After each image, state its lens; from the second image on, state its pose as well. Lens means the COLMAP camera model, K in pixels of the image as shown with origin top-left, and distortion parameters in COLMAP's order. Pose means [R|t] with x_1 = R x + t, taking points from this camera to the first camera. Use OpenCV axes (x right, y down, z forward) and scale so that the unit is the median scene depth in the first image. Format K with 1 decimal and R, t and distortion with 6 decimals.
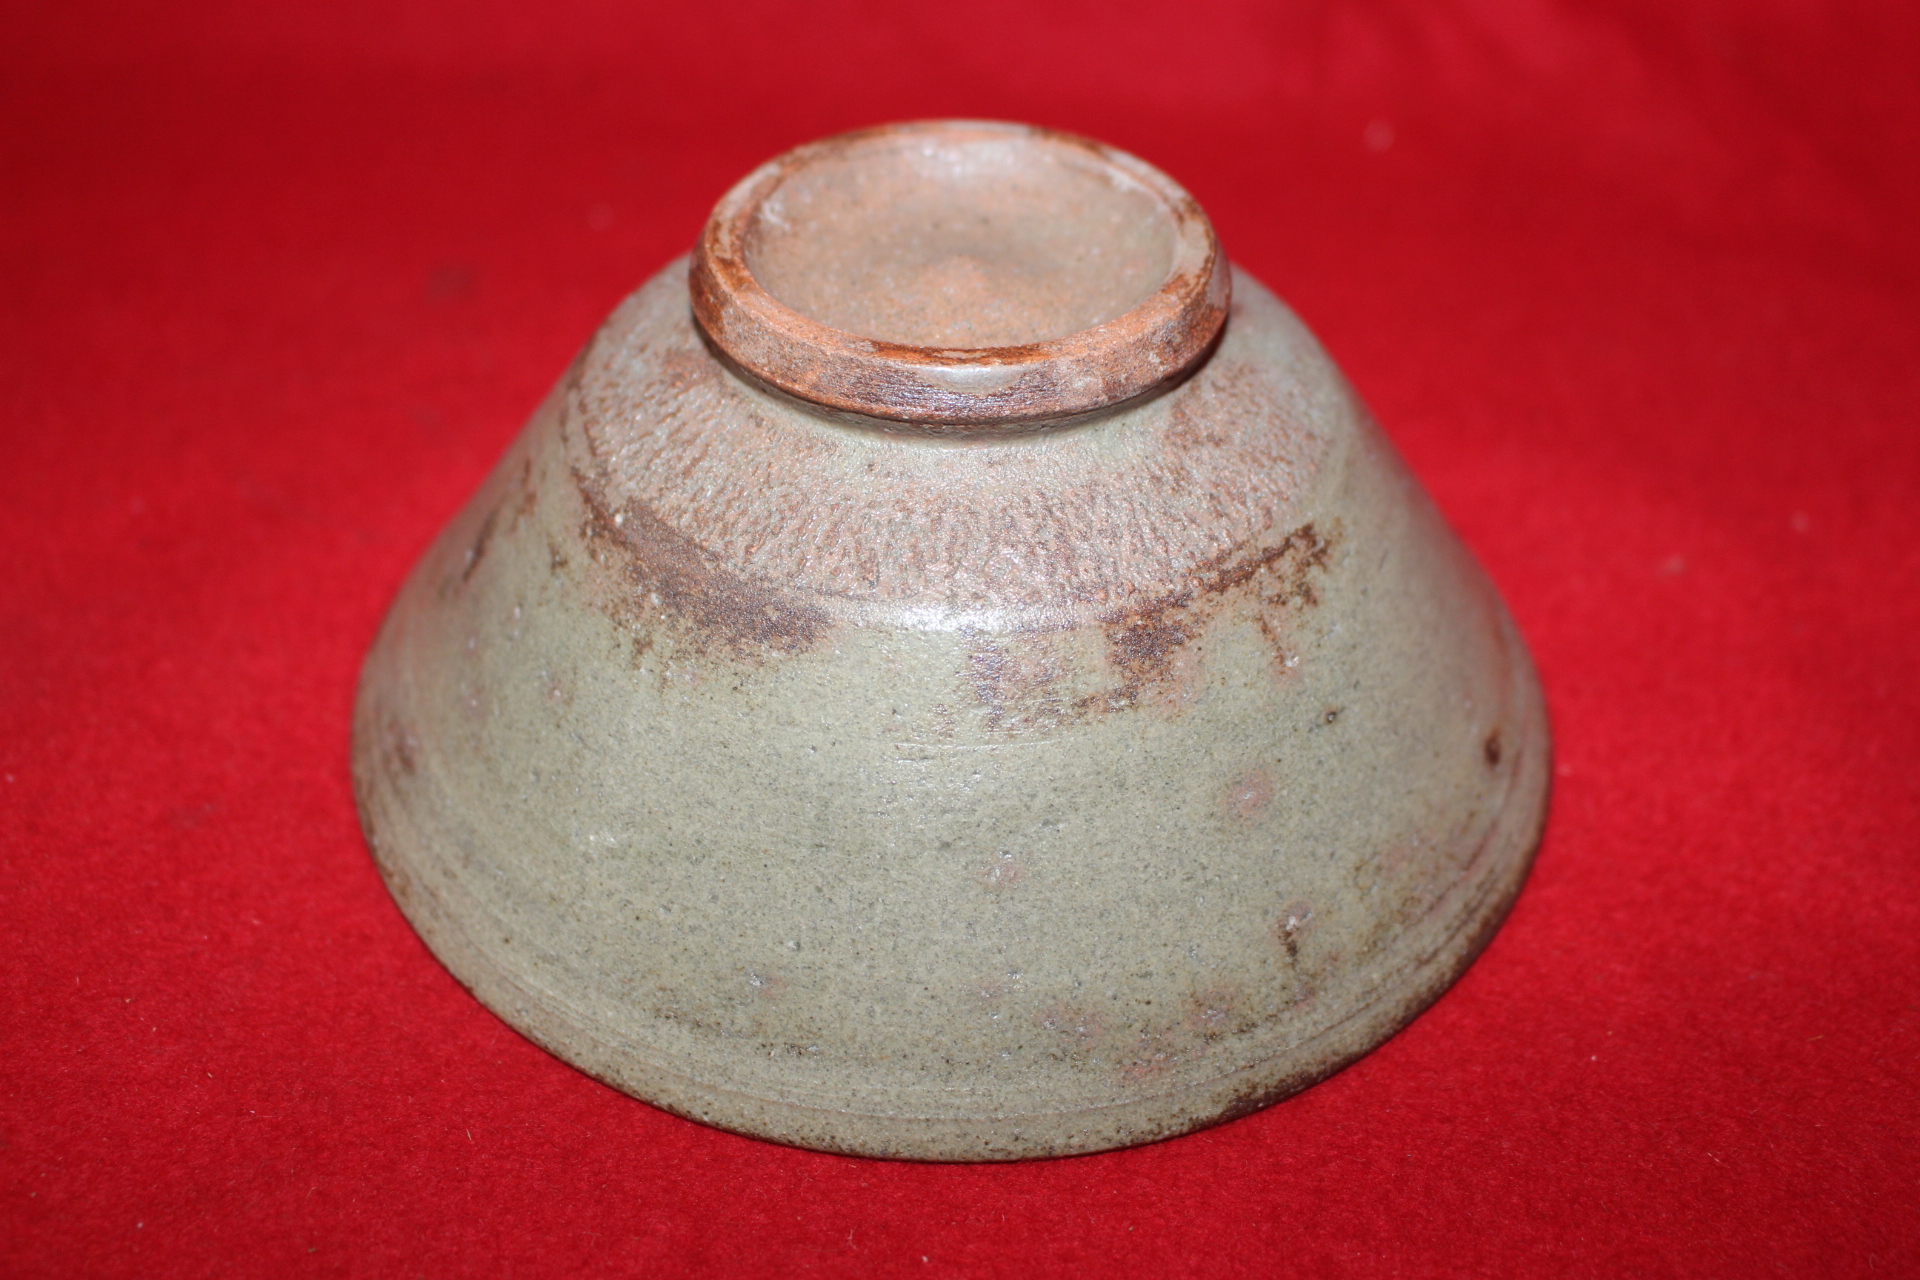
lens RADIAL K [[1923.9, 0, 959.1], [0, 1923.9, 640.2], [0, 0, 1]] dist [-0.037230, 0.000000]
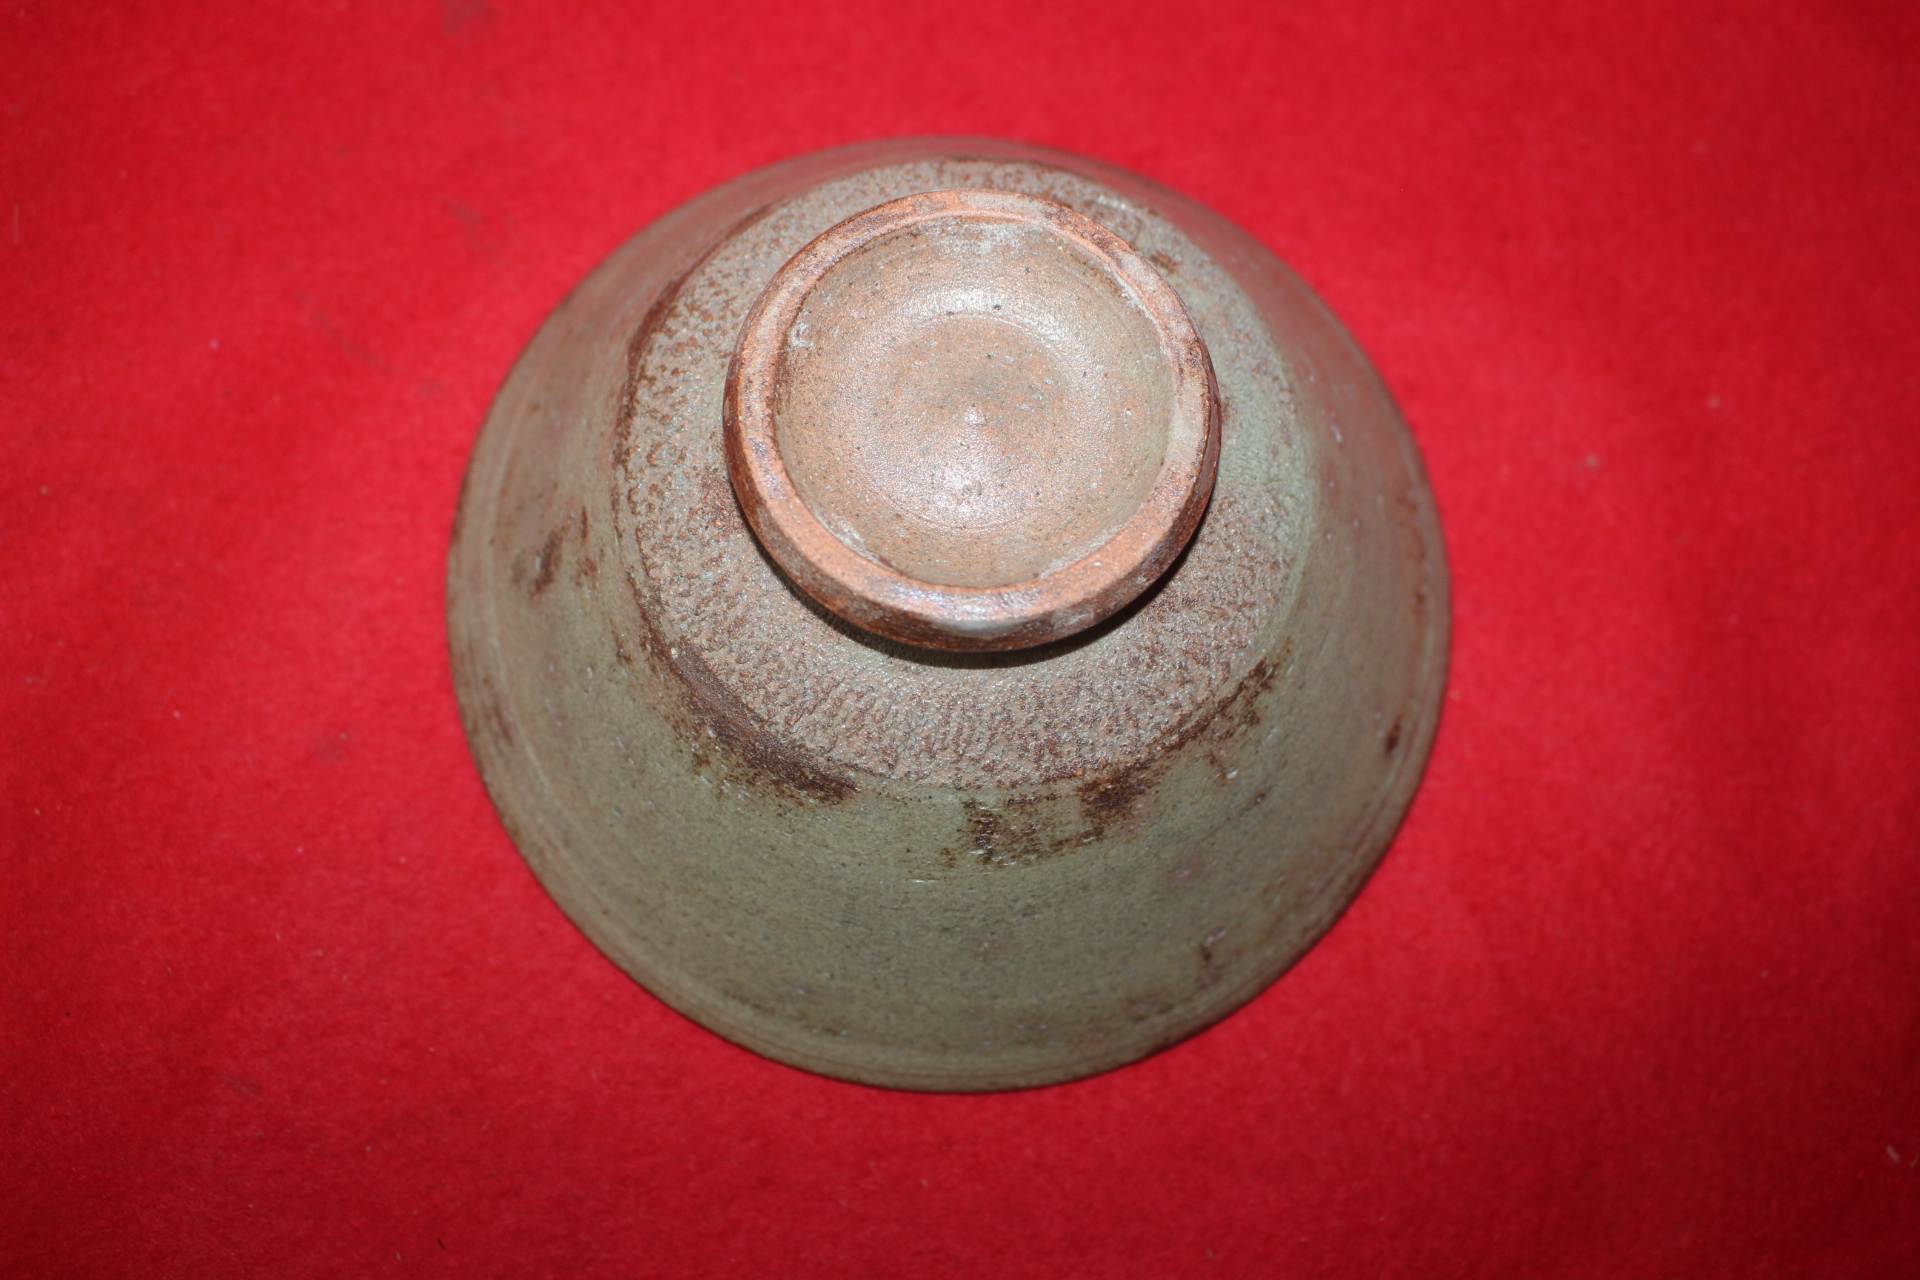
lens RADIAL K [[1712.0, 0, 967.9], [0, 1712.0, 640.7], [0, 0, 1]] dist [-0.052005, -0.005146]
pose [[0.999402, 0.026193, 0.022577, -0.022957], [-0.034145, 0.850742, 0.524474, -0.647101], [-0.005470, -0.524931, 0.851127, 0.120905]]
